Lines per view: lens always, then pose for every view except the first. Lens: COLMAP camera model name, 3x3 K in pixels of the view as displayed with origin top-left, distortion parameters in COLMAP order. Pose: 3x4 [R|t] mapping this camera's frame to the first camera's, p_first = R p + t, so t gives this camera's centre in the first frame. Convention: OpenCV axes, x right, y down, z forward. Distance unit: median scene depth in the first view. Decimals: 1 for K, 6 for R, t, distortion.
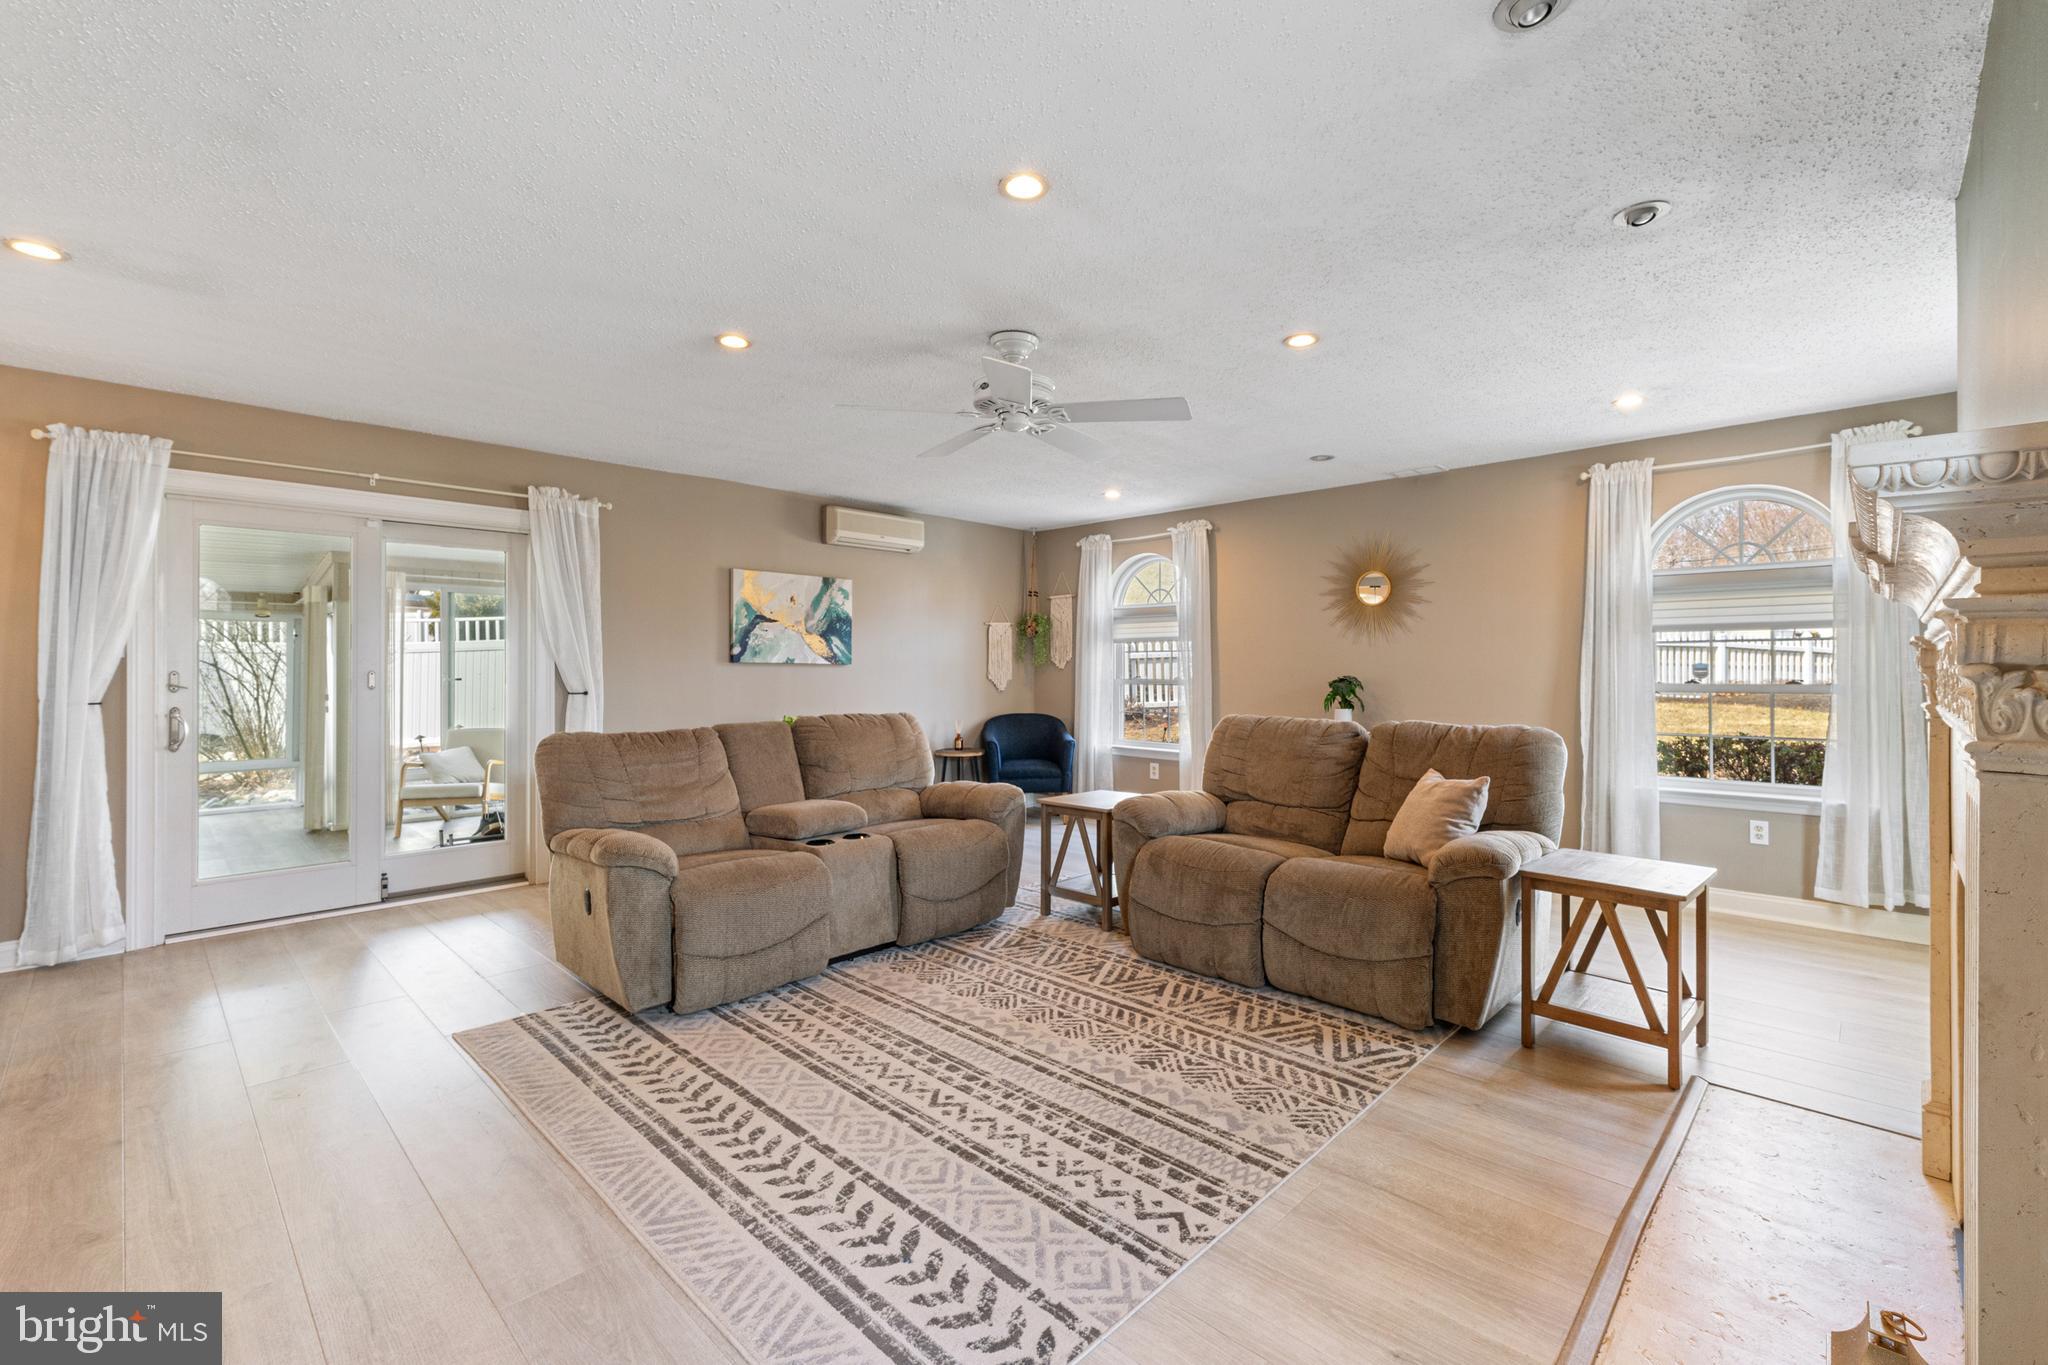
lens RADIAL K [[881.7, 0, 1042.9], [0, 881.7, 675.1], [0, 0, 1]] dist [0.002525, 0.000376]
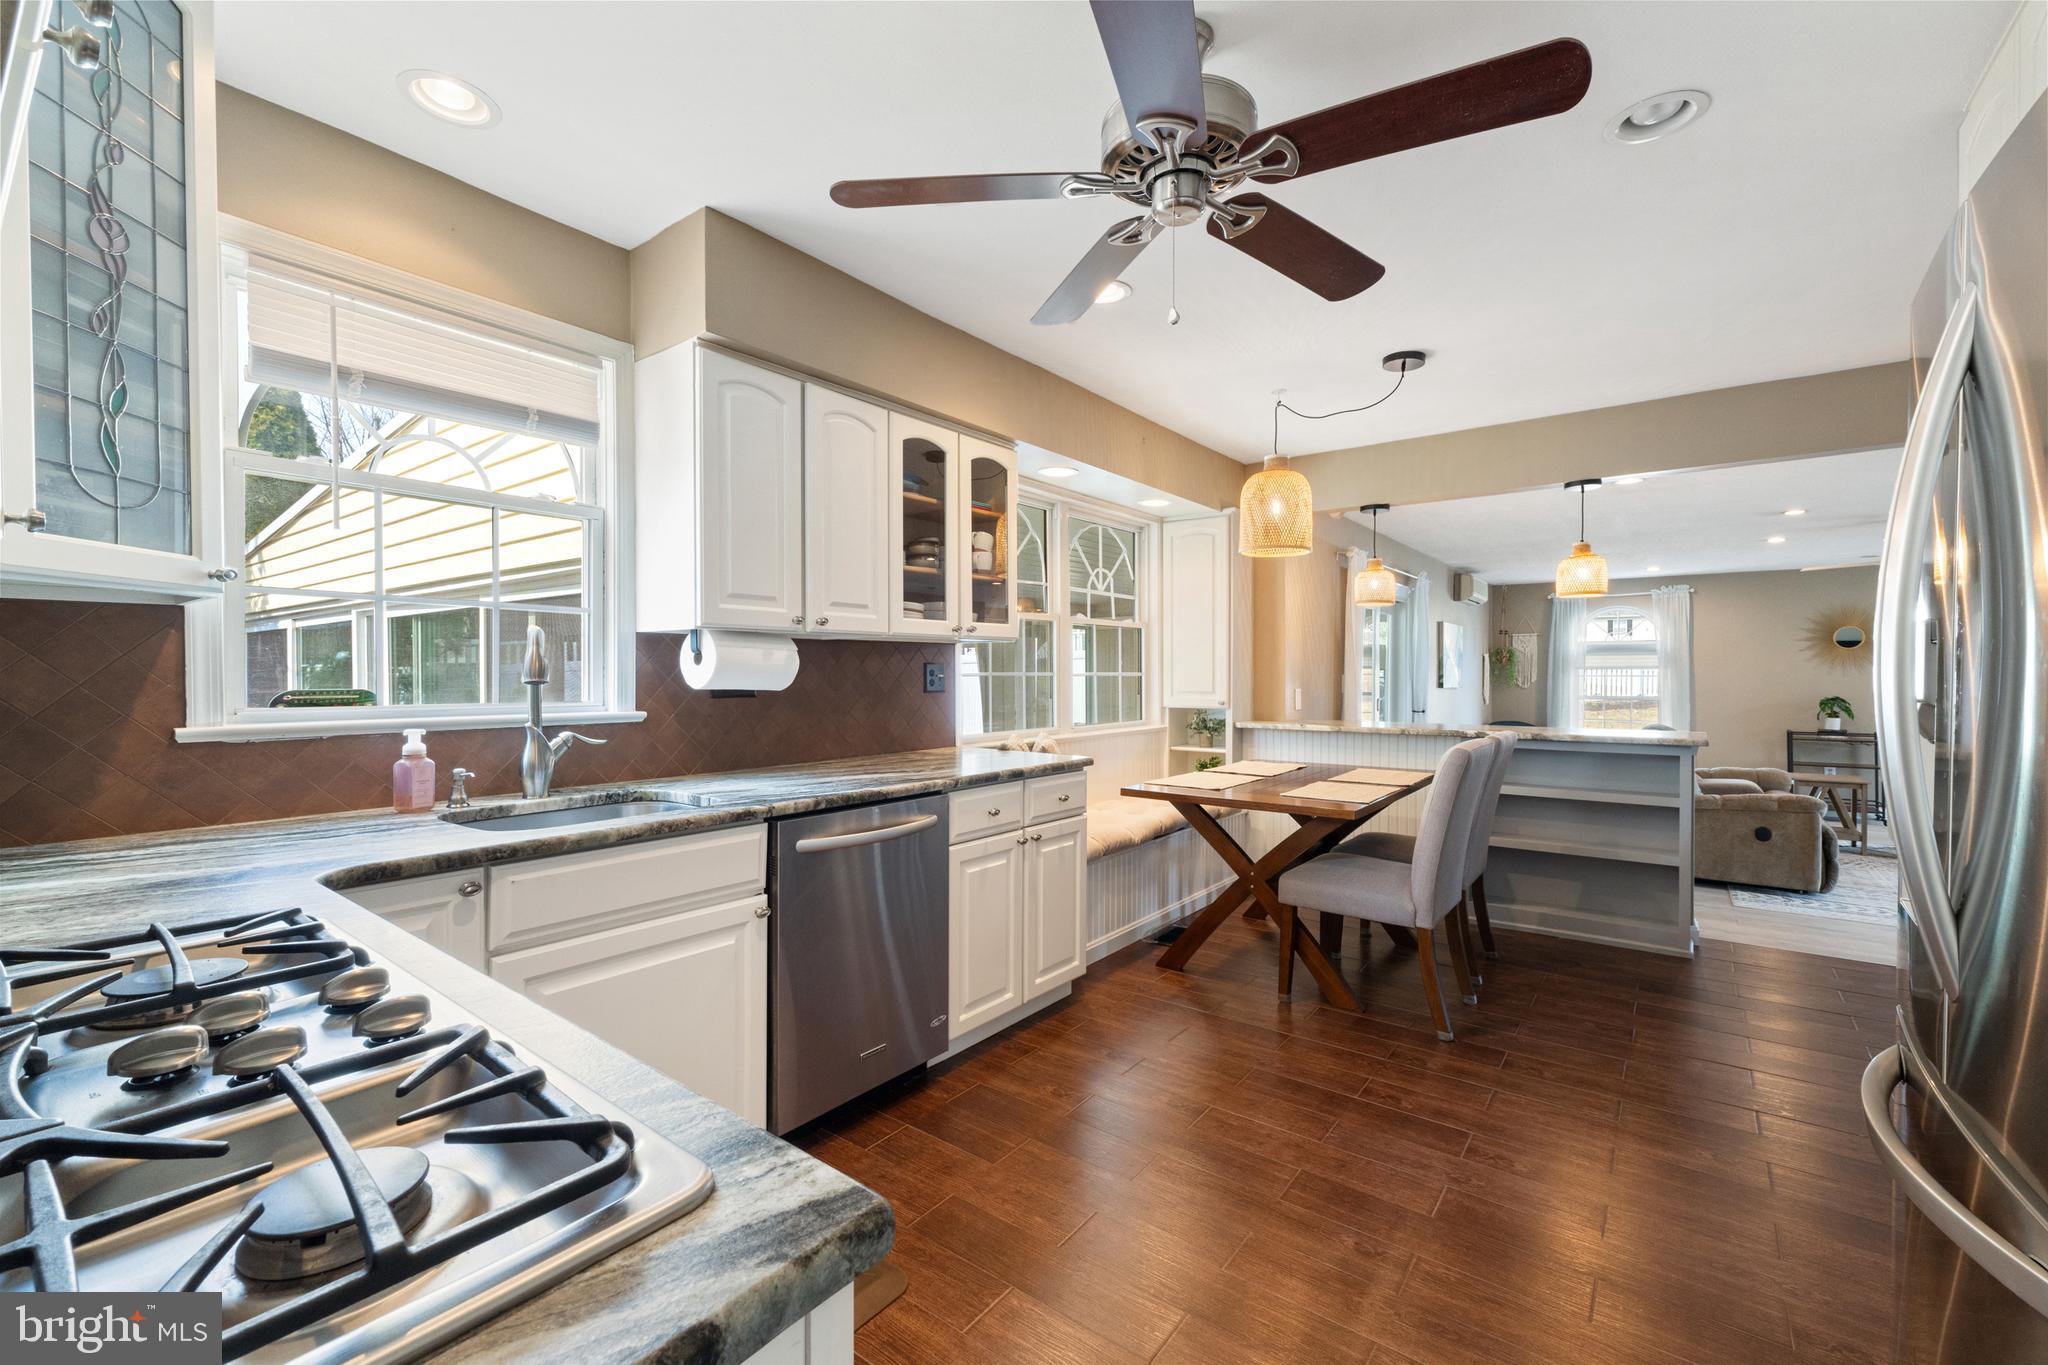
lens RADIAL K [[854.5, 0, 1015.0], [0, 854.5, 677.6], [0, 0, 1]] dist [0.001803, 0.000183]
pose [[0.993958, -0.000247, 0.109760, -2.350768], [0.000111, 0.999999, 0.001242, -0.063526], [-0.109760, -0.001222, 0.993957, -0.579627]]
